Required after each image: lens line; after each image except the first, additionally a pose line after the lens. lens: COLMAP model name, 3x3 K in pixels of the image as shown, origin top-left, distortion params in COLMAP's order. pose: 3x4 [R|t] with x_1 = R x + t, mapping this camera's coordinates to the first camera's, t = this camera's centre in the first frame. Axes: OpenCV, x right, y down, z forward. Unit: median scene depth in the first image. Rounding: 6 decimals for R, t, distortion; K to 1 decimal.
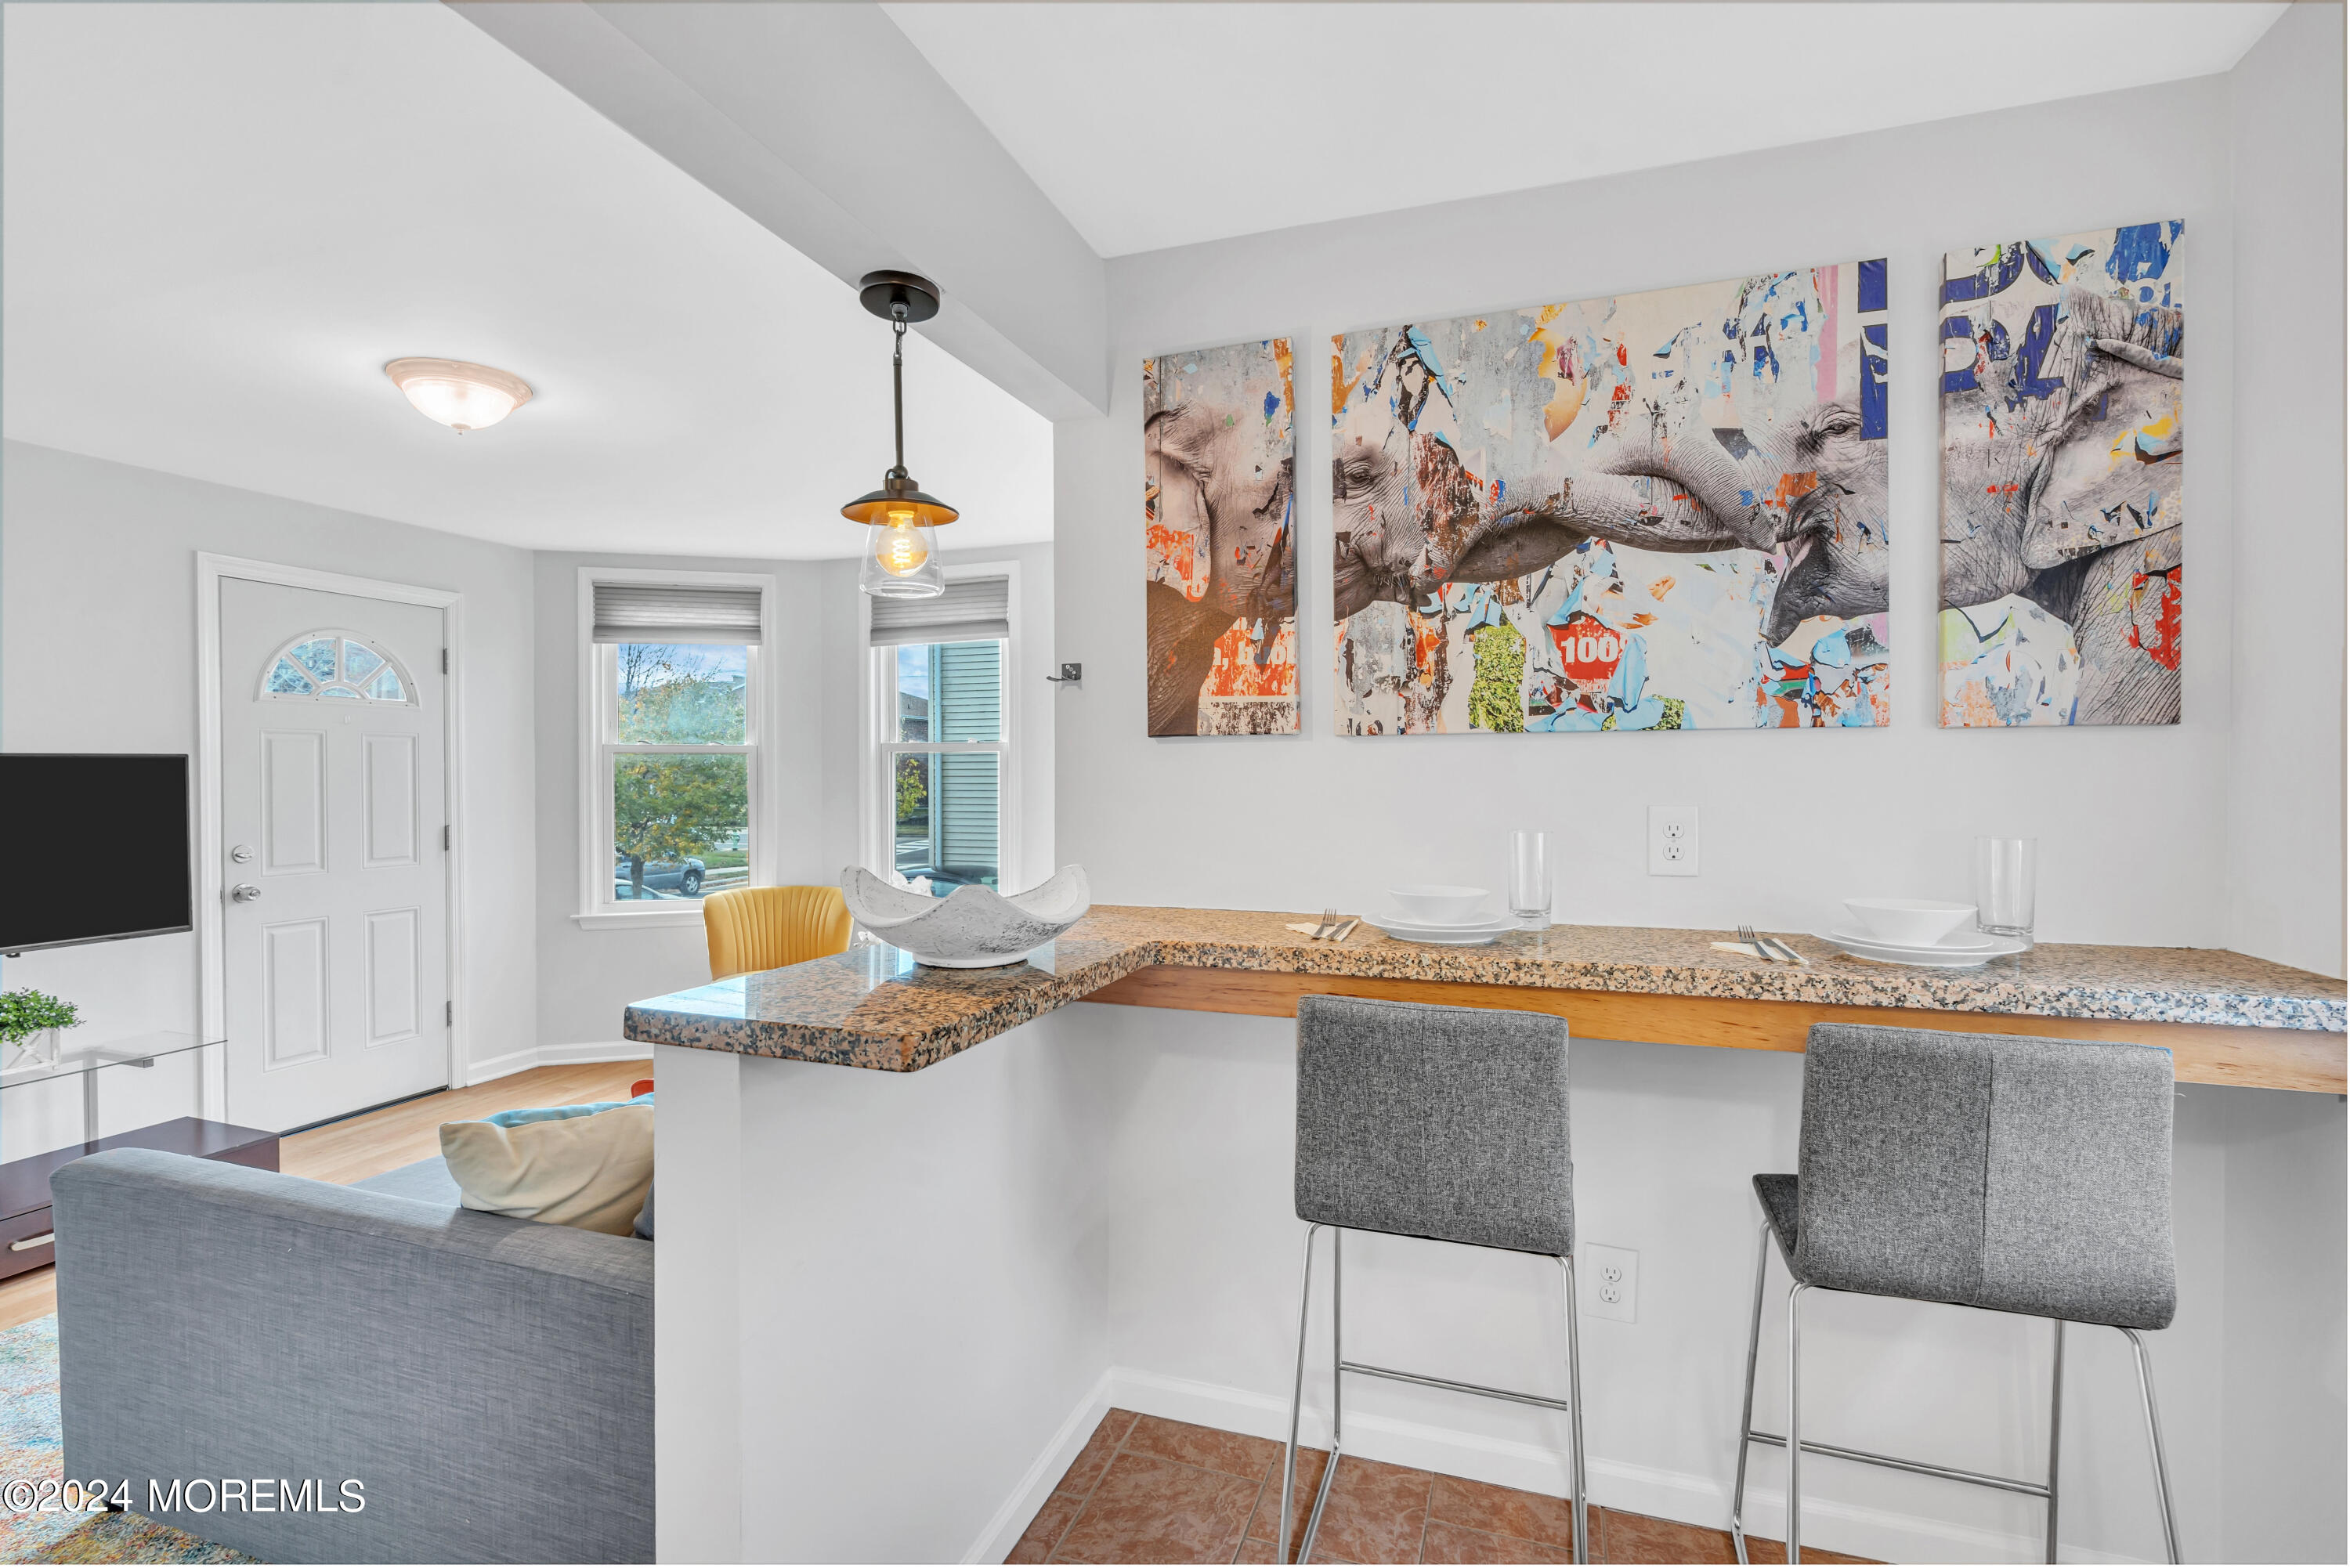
lens RADIAL K [[1064.3, 0, 1178.9], [0, 1064.3, 782.6], [0, 0, 1]] dist [-0.011730, 0.004502]
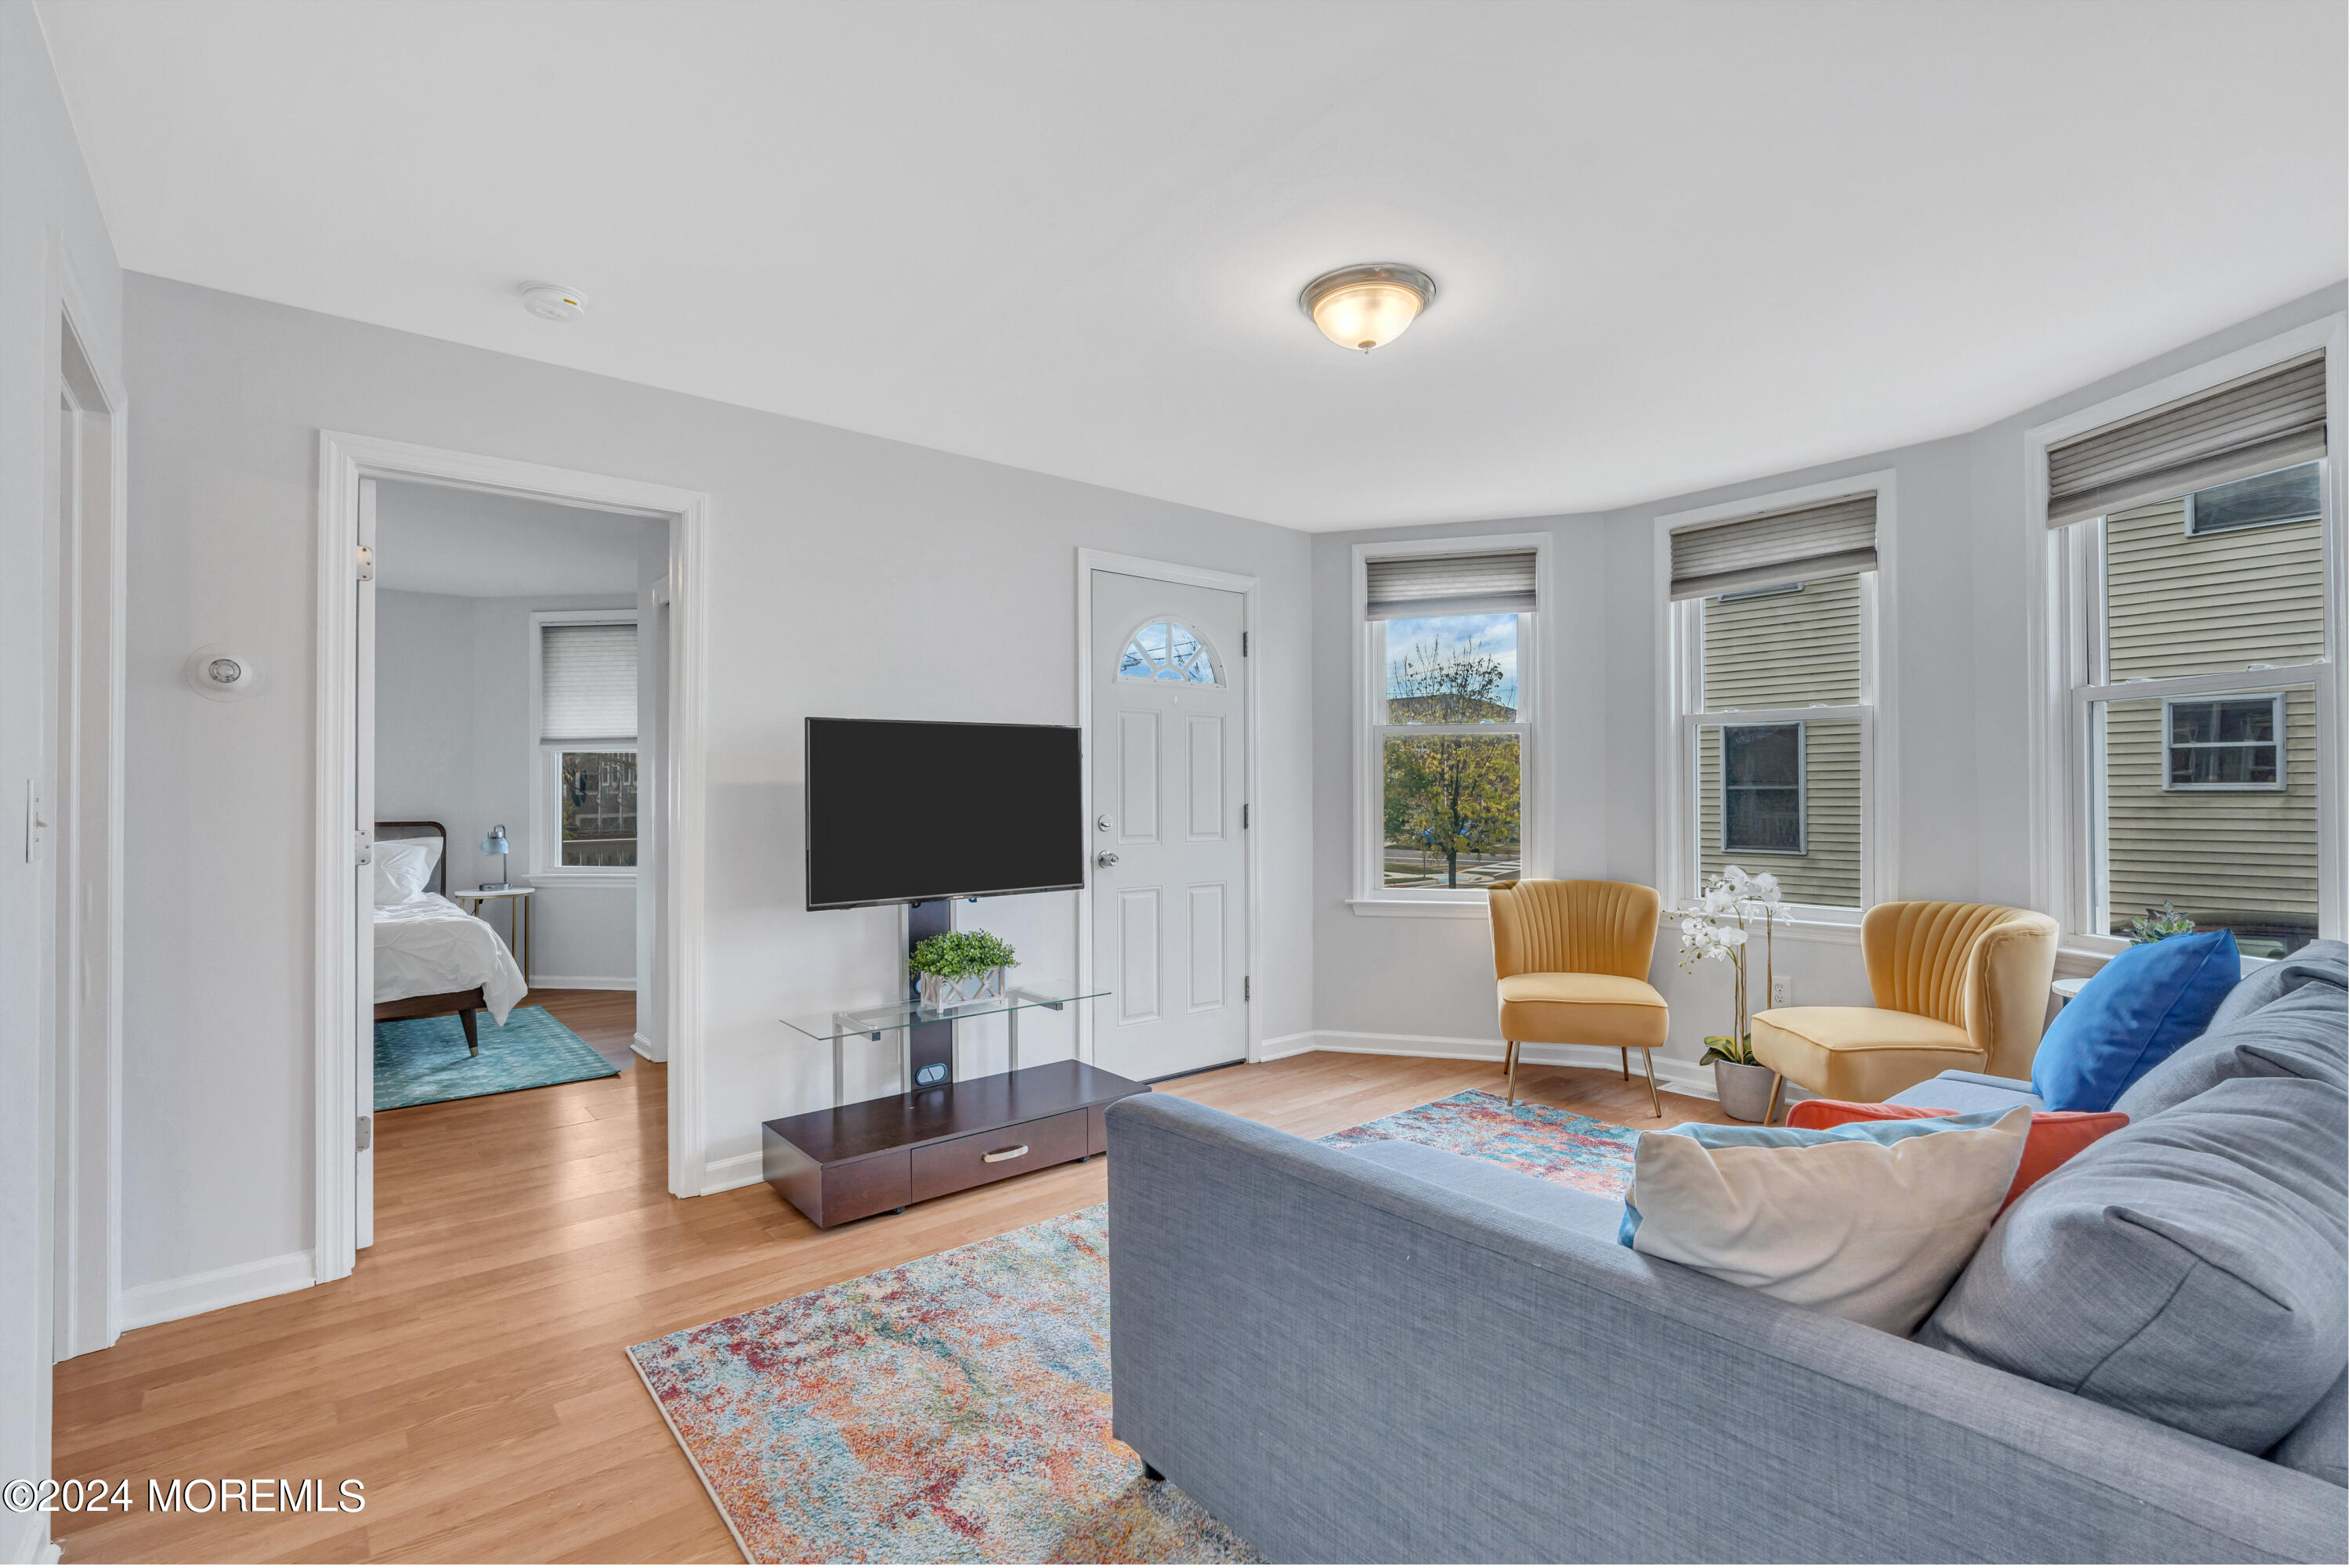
lens RADIAL K [[1064.3, 0, 1178.9], [0, 1064.3, 782.6], [0, 0, 1]] dist [-0.011730, 0.004502]
pose [[0.858780, -0.004571, -0.512324, -0.526412], [-0.004777, 0.999845, -0.016928, 0.089607], [0.512323, 0.016985, 0.858625, 0.199128]]
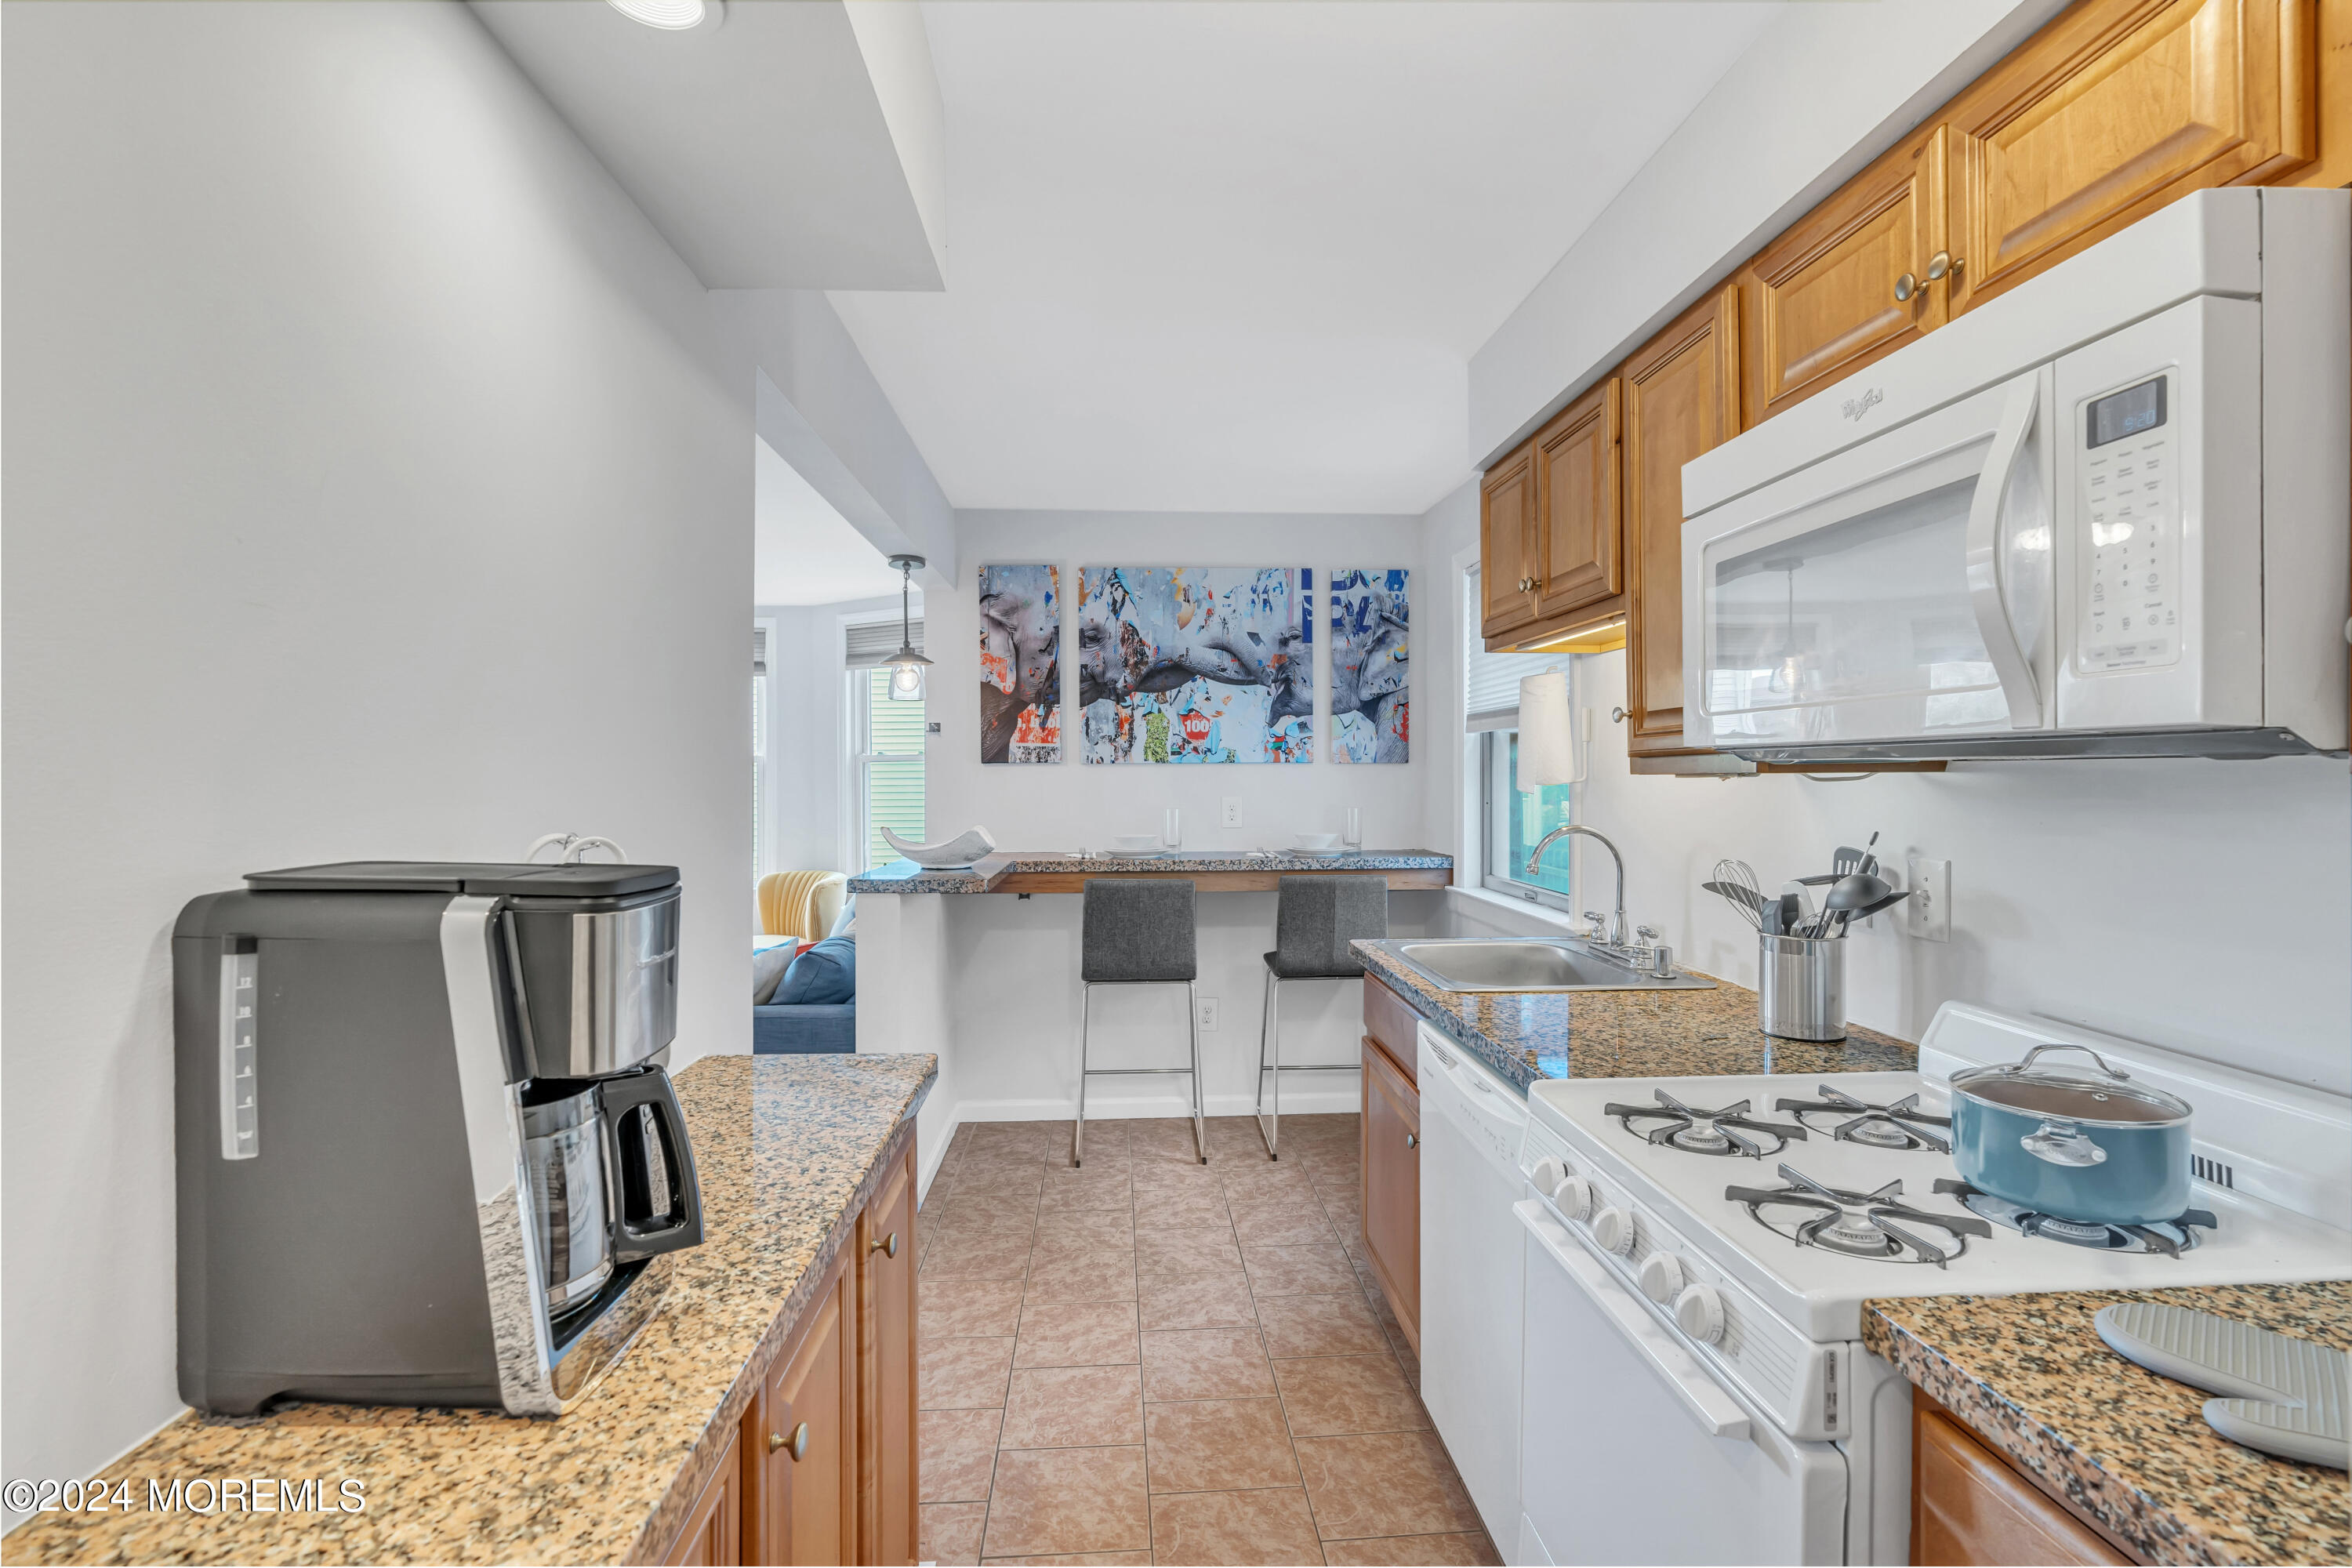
lens RADIAL K [[1065.3, 0, 1179.9], [0, 1065.3, 782.6], [0, 0, 1]] dist [-0.011730, 0.004502]
pose [[0.923297, -0.003006, 0.384075, -0.500432], [0.003900, 0.999991, -0.001550, -0.004506], [-0.384067, 0.002929, 0.923301, -1.037970]]
